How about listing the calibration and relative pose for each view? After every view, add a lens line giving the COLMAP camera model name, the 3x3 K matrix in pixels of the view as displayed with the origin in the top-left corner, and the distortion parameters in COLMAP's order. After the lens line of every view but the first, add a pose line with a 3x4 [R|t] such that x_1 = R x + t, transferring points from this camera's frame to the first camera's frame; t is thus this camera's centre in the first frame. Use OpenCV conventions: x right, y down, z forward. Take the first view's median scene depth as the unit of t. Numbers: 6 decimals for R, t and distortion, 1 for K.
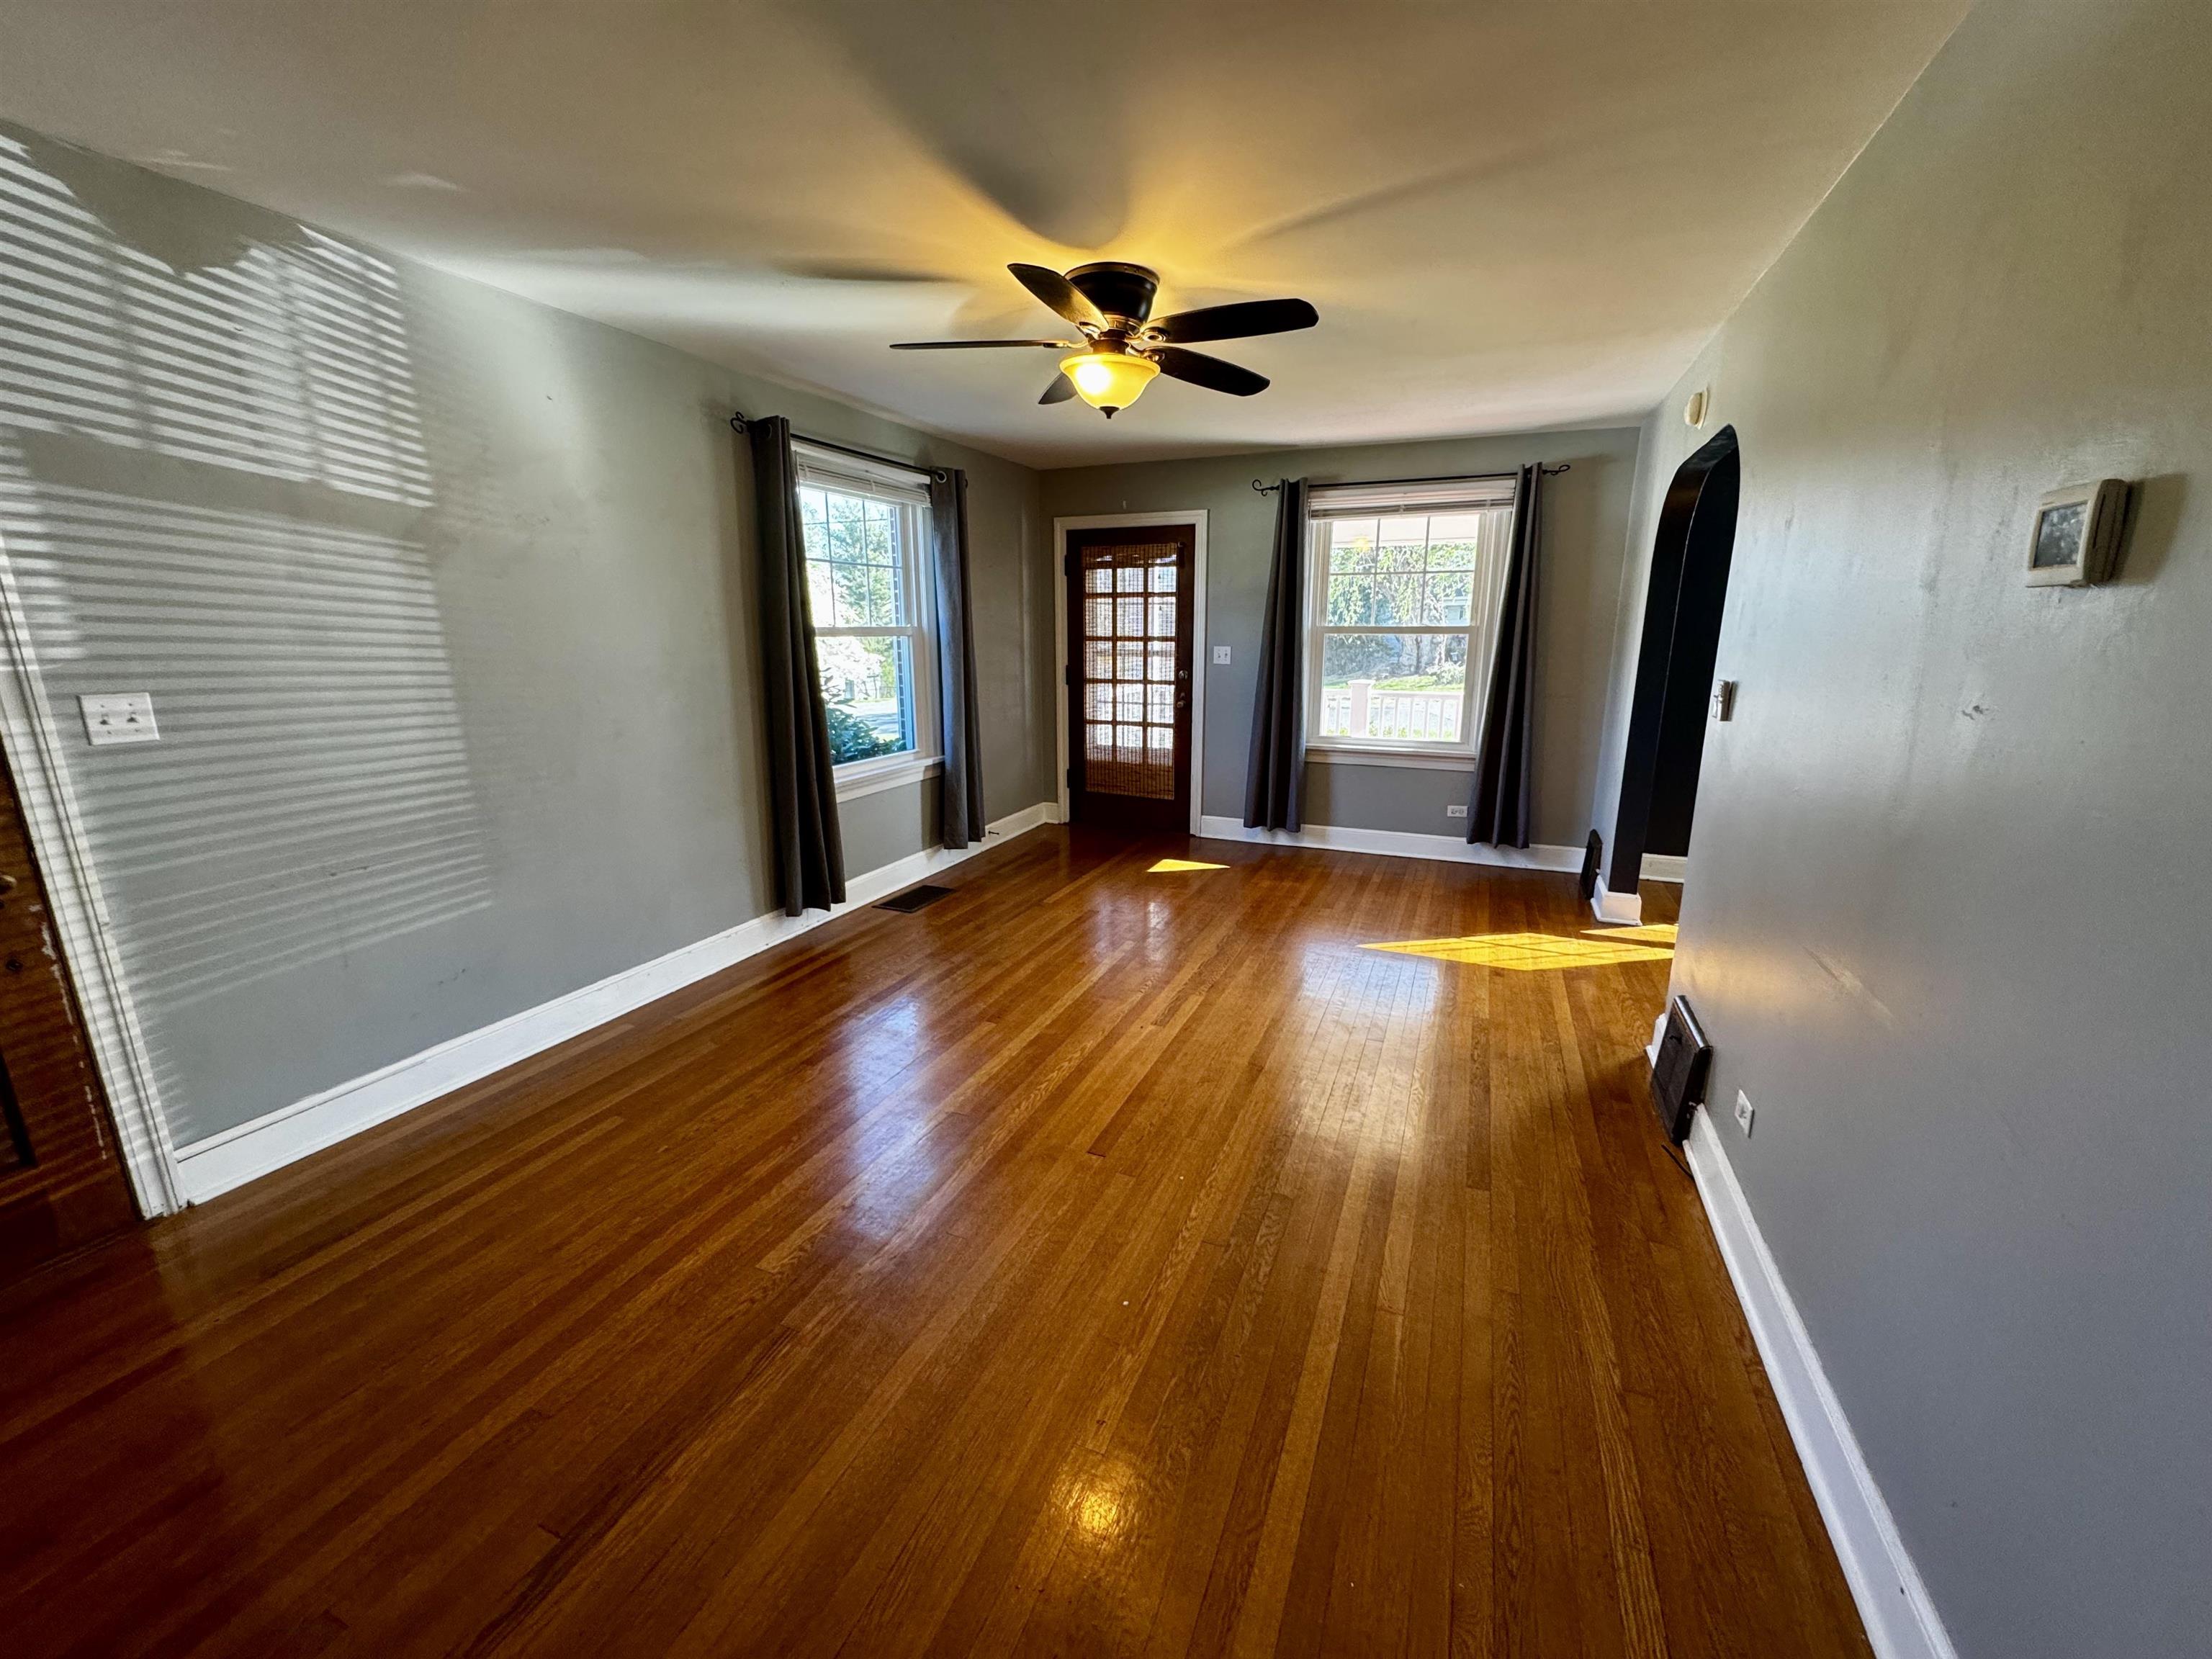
lens RADIAL K [[880.6, 0, 1106.0], [0, 880.6, 829.5], [0, 0, 1]] dist [-0.000471, -0.000053]
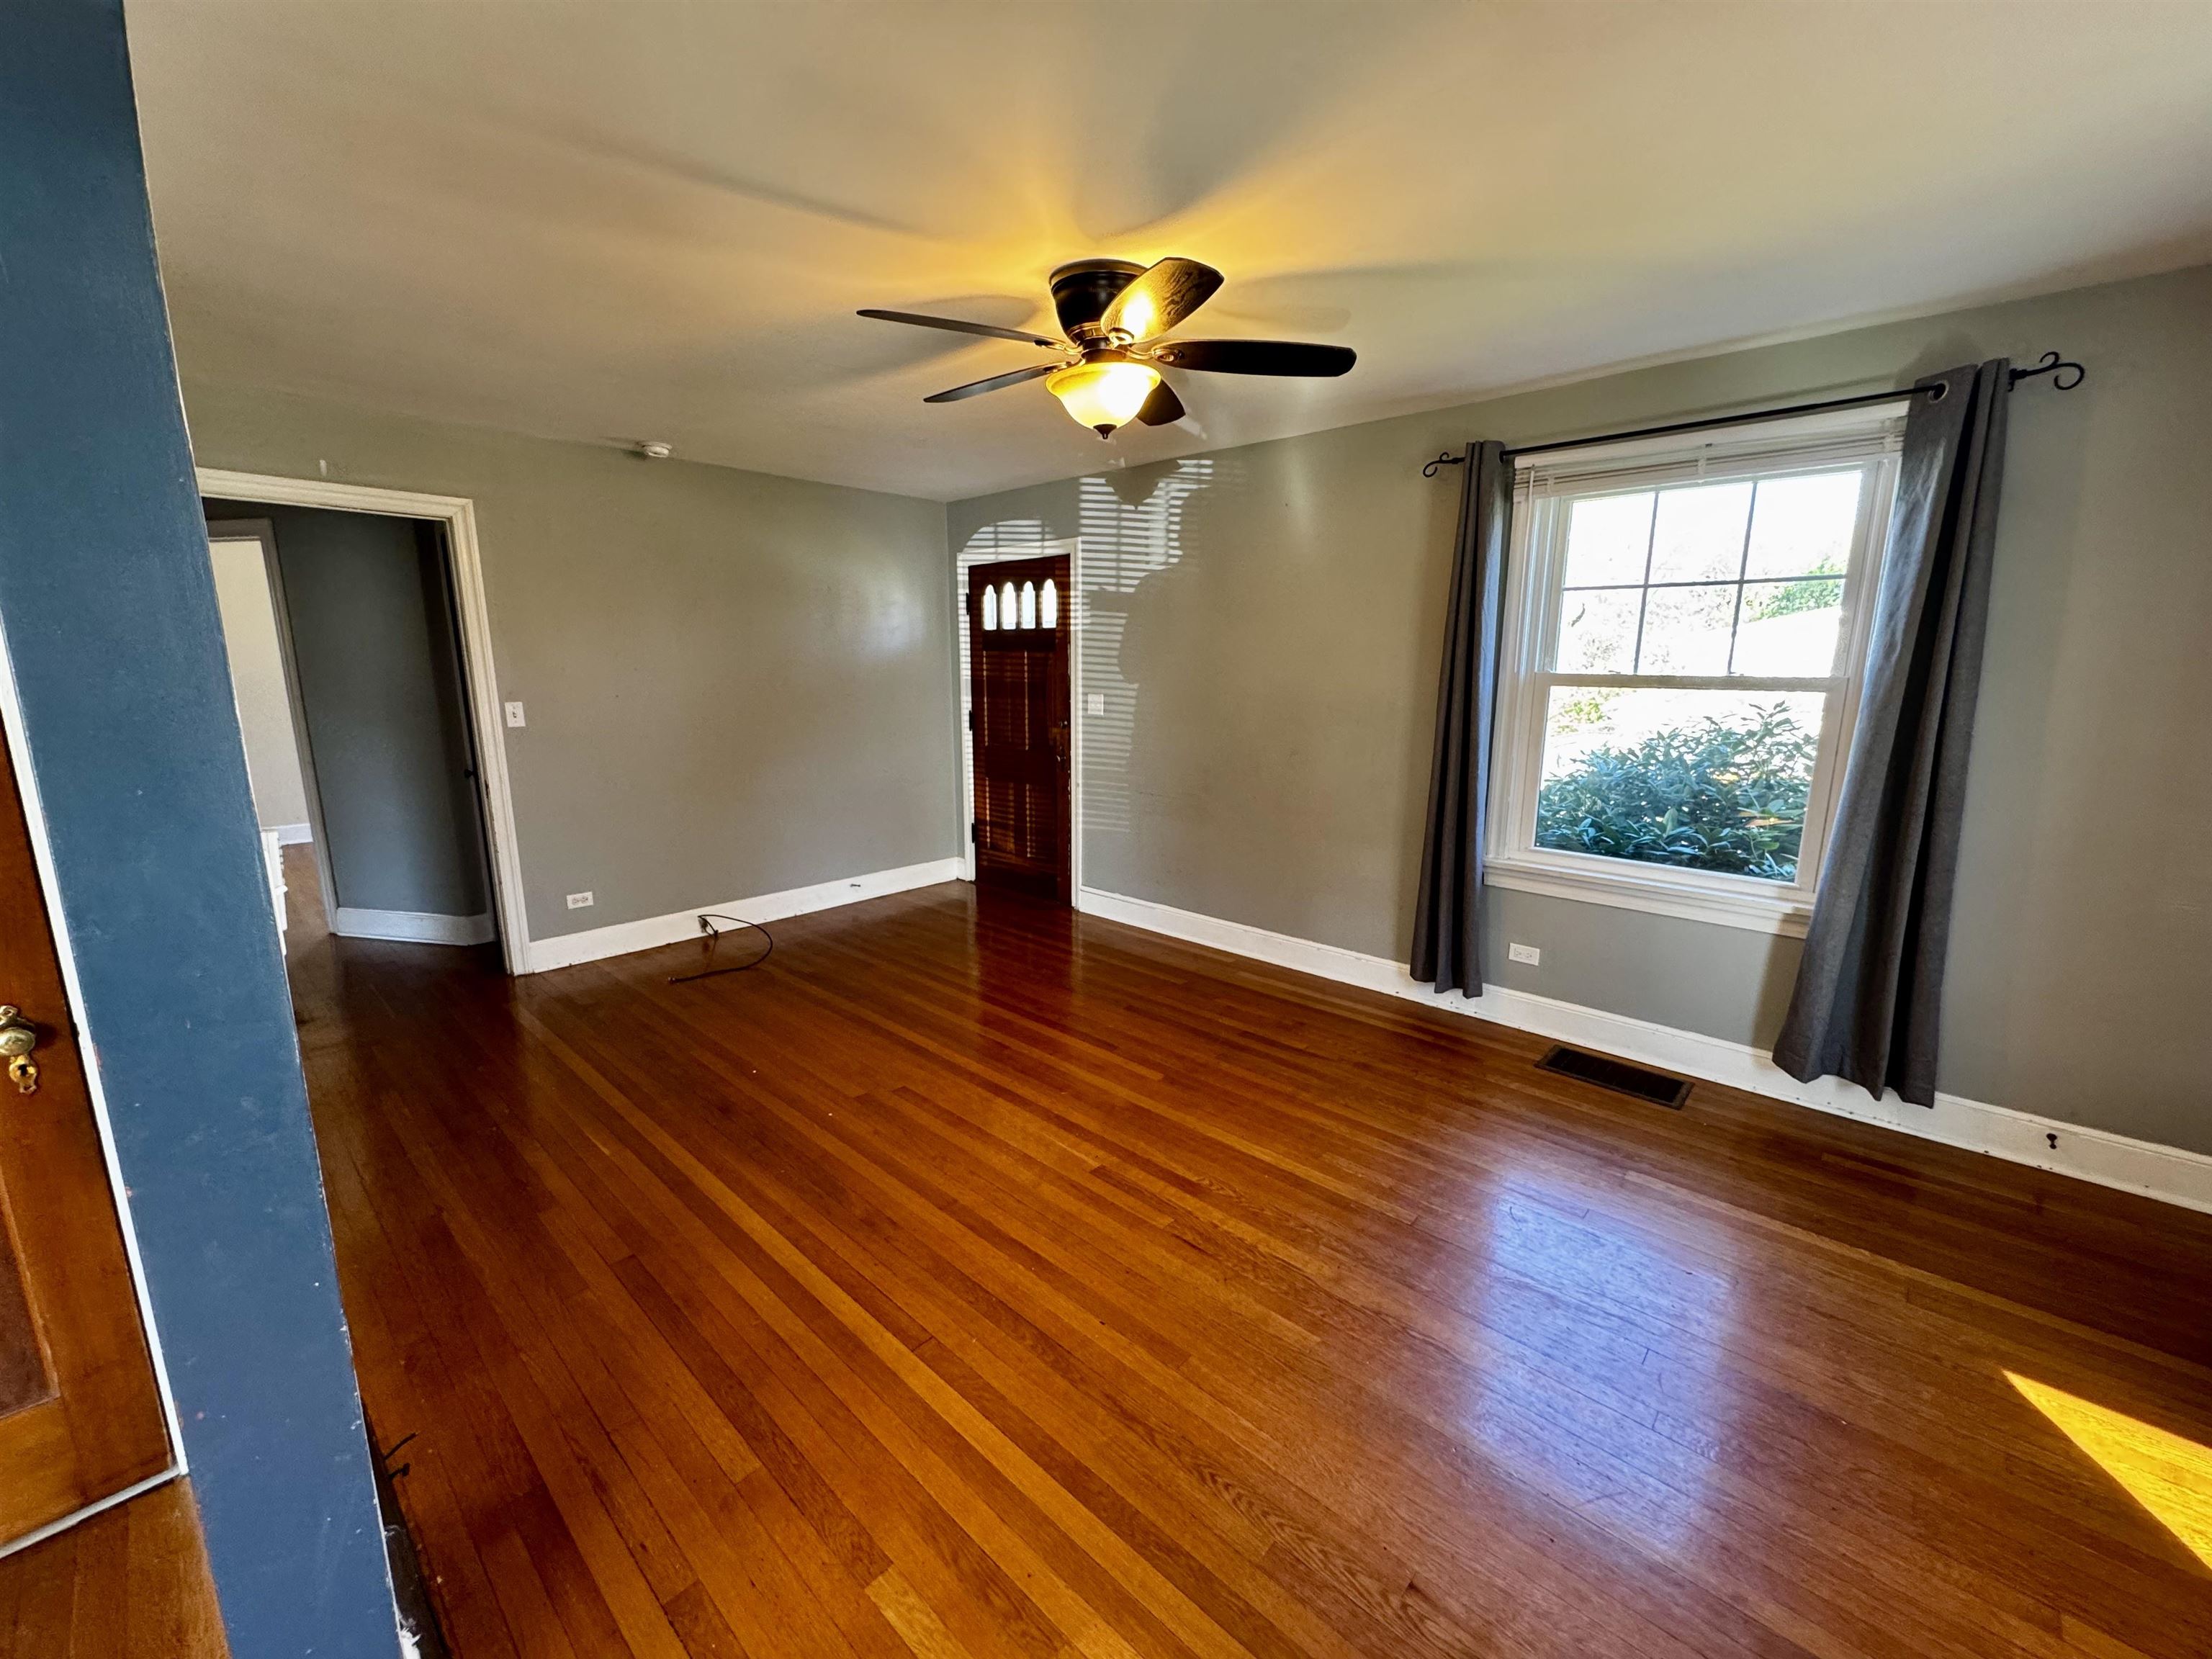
lens RADIAL K [[880.6, 0, 1106.0], [0, 880.6, 829.5], [0, 0, 1]] dist [-0.000471, -0.000053]
pose [[-0.336531, 0.172354, -0.925765, 0.609175], [-0.220879, 0.941233, 0.255526, -0.222861], [0.915401, 0.290474, -0.278685, 0.941837]]
